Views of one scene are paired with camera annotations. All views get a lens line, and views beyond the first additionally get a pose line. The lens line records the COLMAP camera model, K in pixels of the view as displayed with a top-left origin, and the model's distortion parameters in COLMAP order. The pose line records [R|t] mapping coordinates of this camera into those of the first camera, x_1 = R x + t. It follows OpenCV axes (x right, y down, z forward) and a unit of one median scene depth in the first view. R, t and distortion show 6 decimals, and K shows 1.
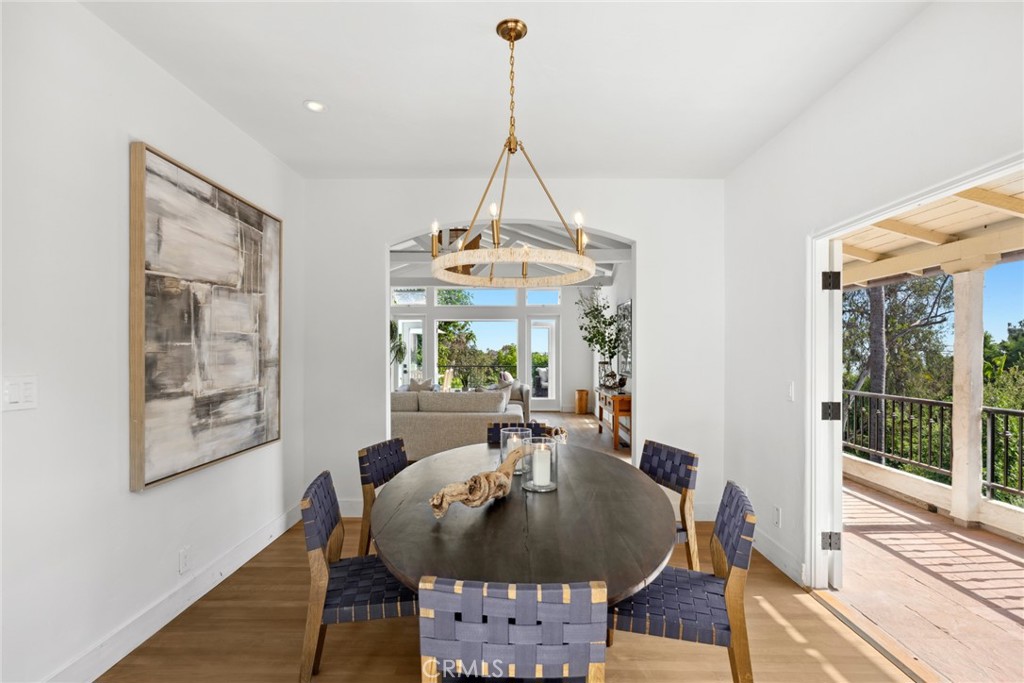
lens RADIAL K [[475.5, 0, 513.0], [0, 475.5, 346.7], [0, 0, 1]] dist [0.000242, -0.000006]
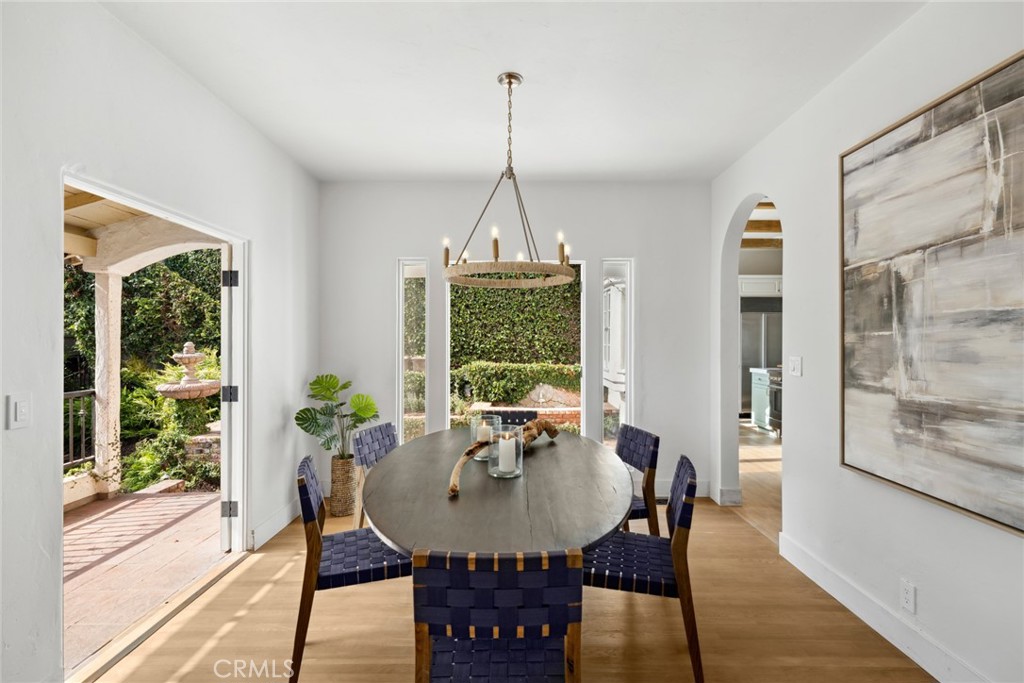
lens RADIAL K [[475.5, 0, 512.8], [0, 475.5, 341.0], [0, 0, 1]] dist [0.000242, -0.000006]
pose [[-0.999975, 0.001738, -0.006849, -0.000669], [0.001813, 0.999939, -0.010939, 0.016016], [0.006830, -0.010951, -0.999917, 1.802444]]
